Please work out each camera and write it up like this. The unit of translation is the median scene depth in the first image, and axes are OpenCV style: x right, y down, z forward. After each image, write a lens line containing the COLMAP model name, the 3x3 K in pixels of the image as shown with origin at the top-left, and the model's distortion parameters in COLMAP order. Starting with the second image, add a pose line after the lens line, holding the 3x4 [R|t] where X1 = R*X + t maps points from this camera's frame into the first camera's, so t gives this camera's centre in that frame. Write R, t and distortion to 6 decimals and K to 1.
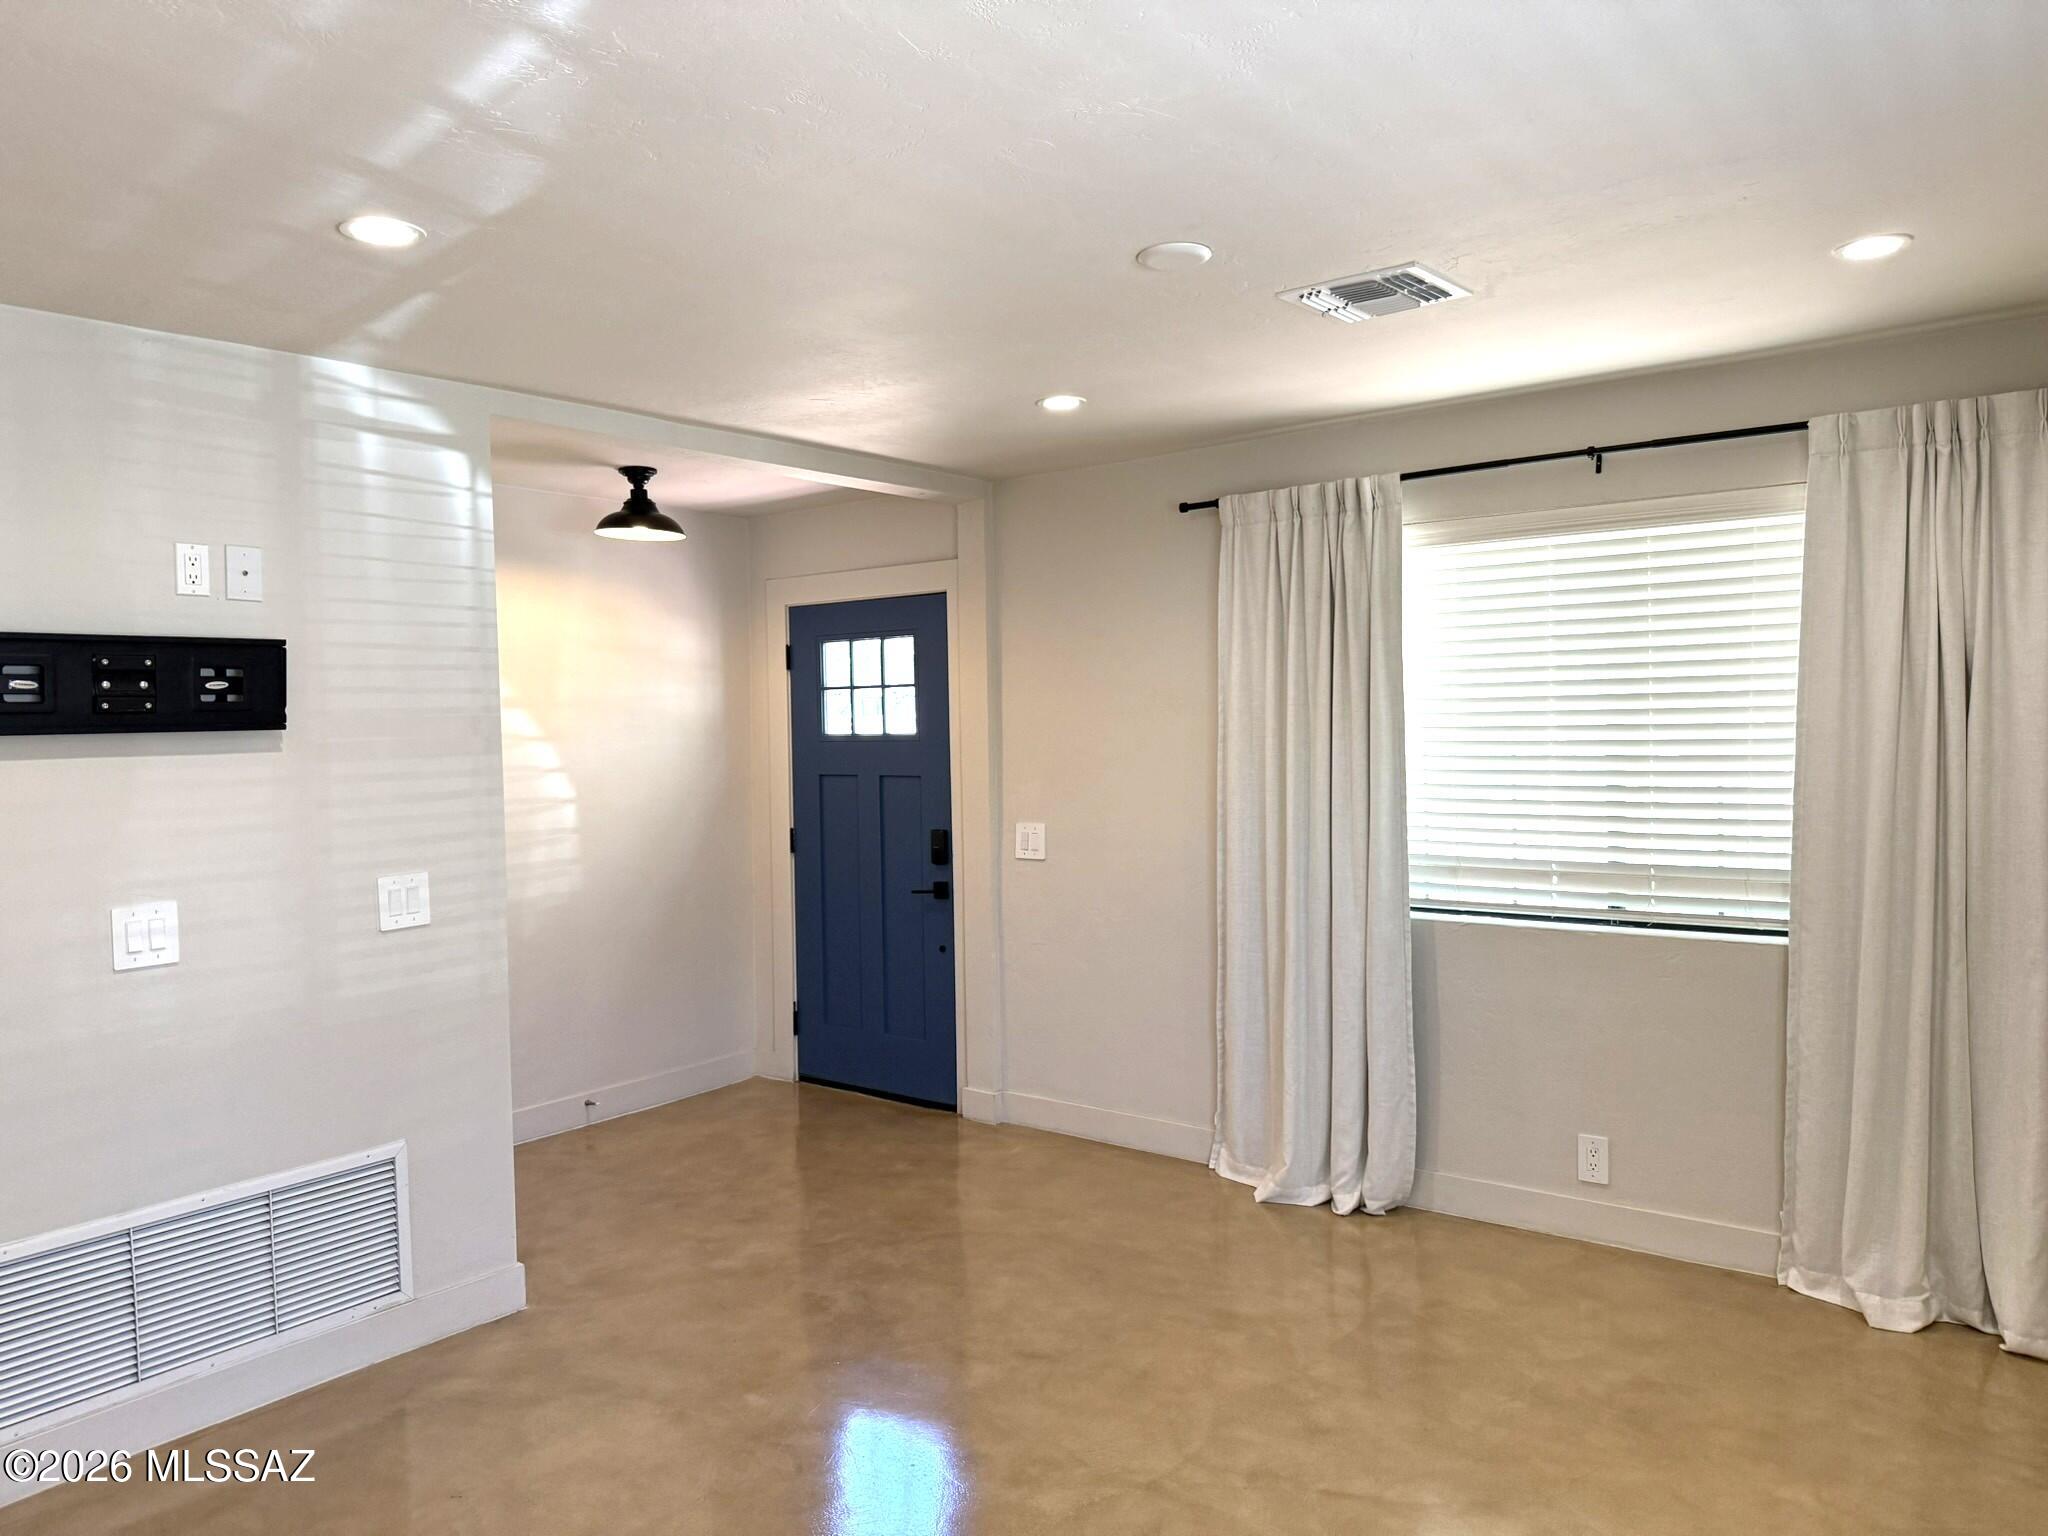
lens RADIAL K [[1405.2, 0, 1025.7], [0, 1405.2, 768.9], [0, 0, 1]] dist [0.005835, -0.011574]
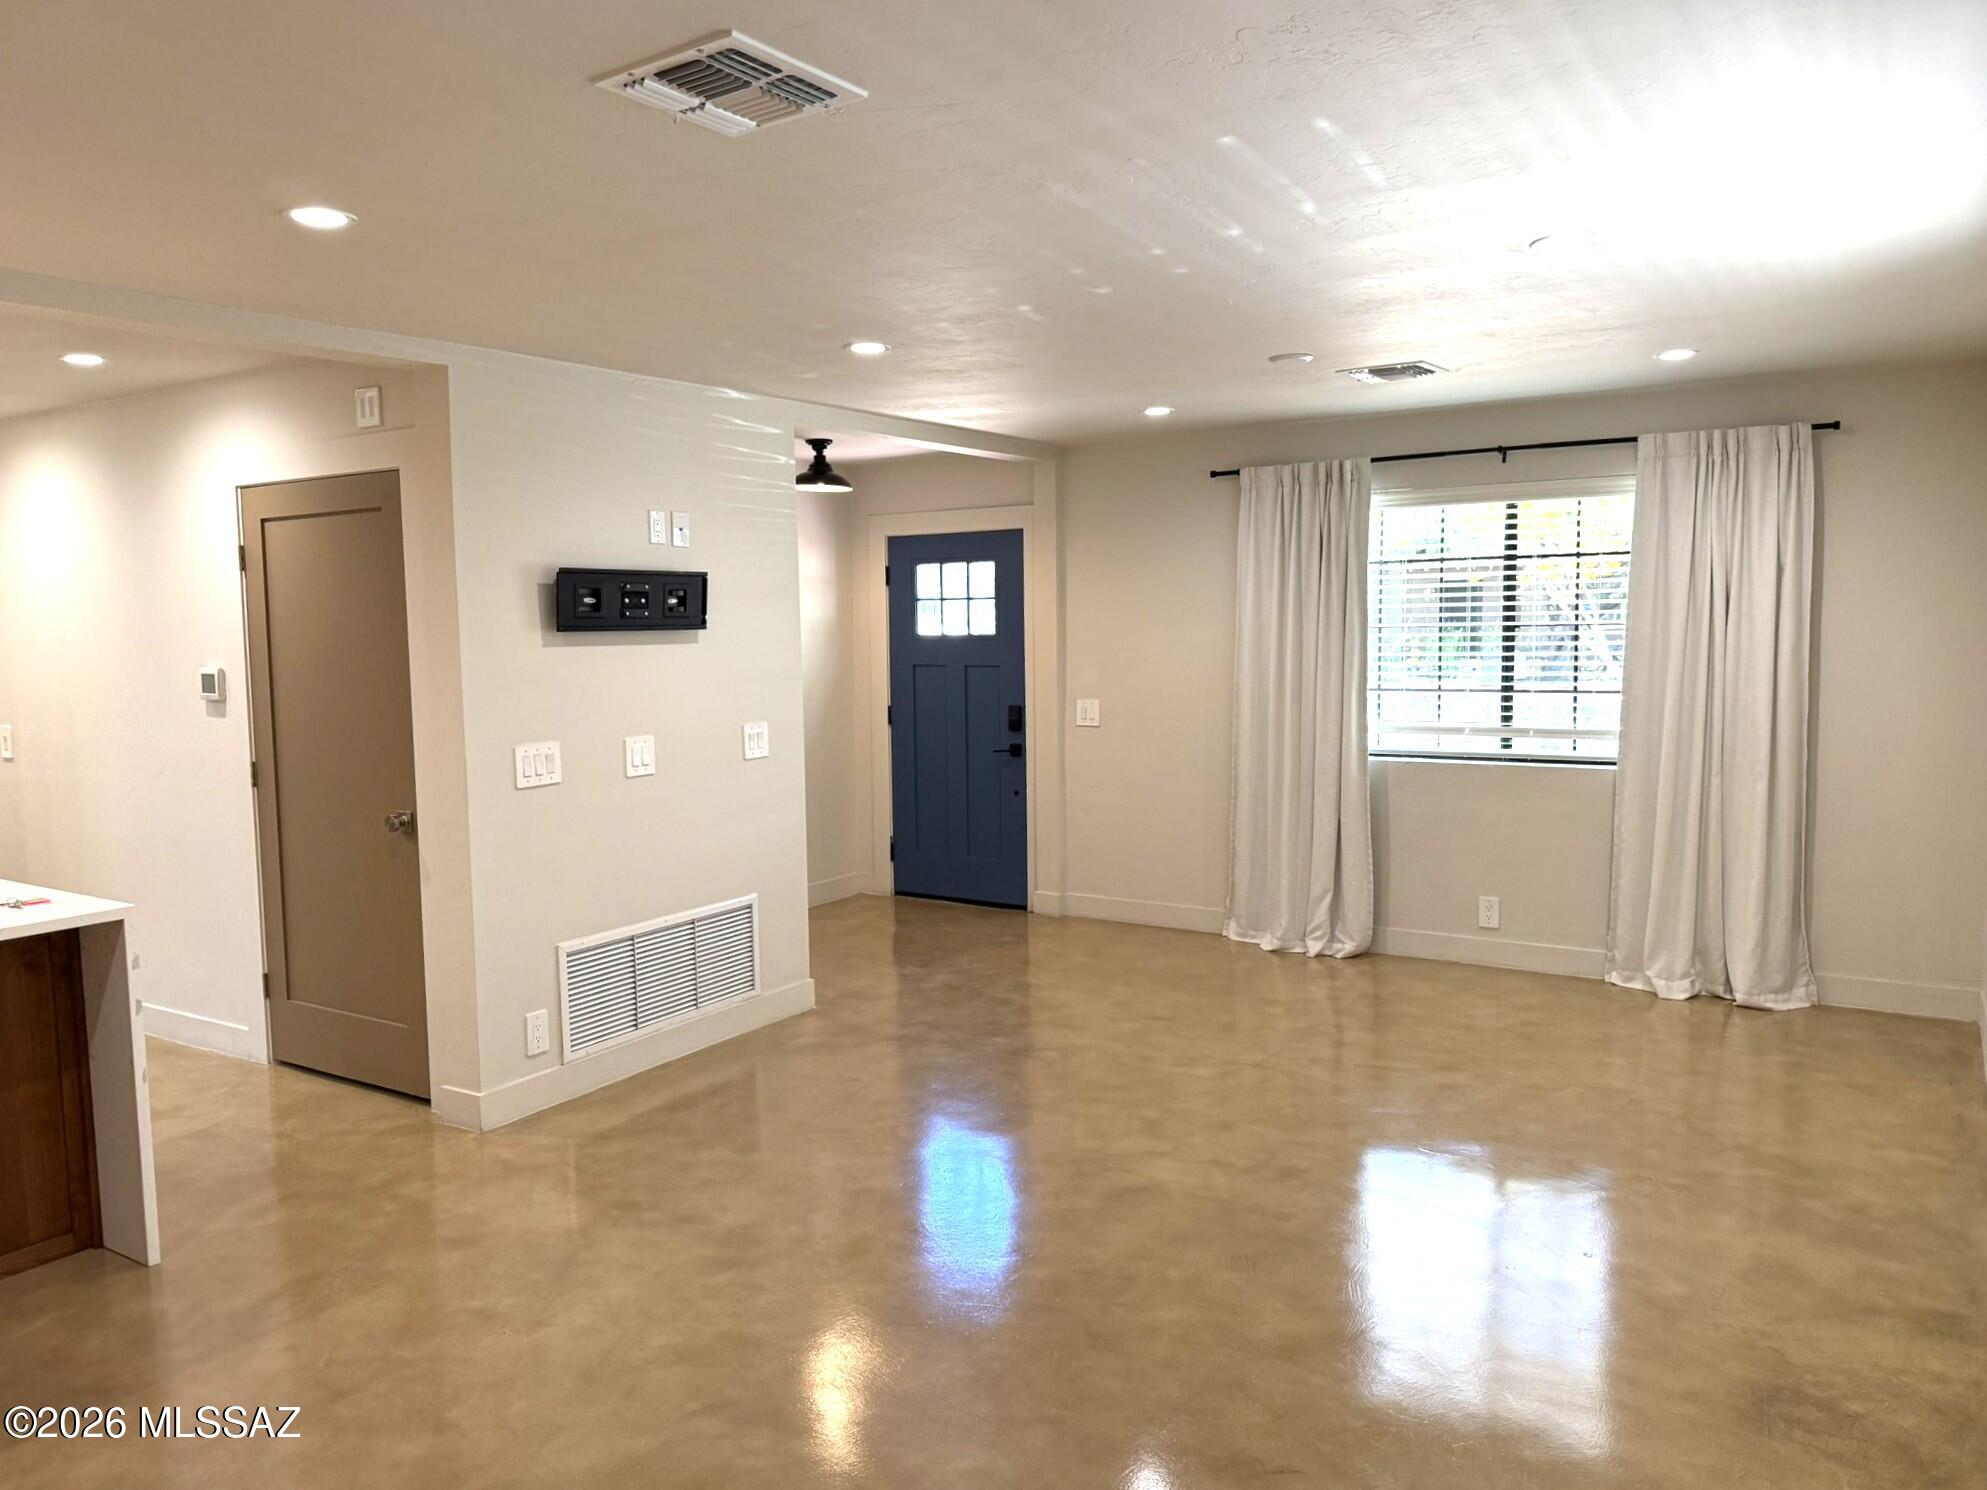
lens RADIAL K [[1363.3, 0, 989.2], [0, 1363.3, 750.9], [0, 0, 1]] dist [0.005835, -0.011574]
pose [[0.997568, -0.002844, 0.069647, -0.245411], [-0.001201, 0.998317, 0.057976, 0.015541], [-0.069695, -0.057919, 0.995886, -0.437200]]
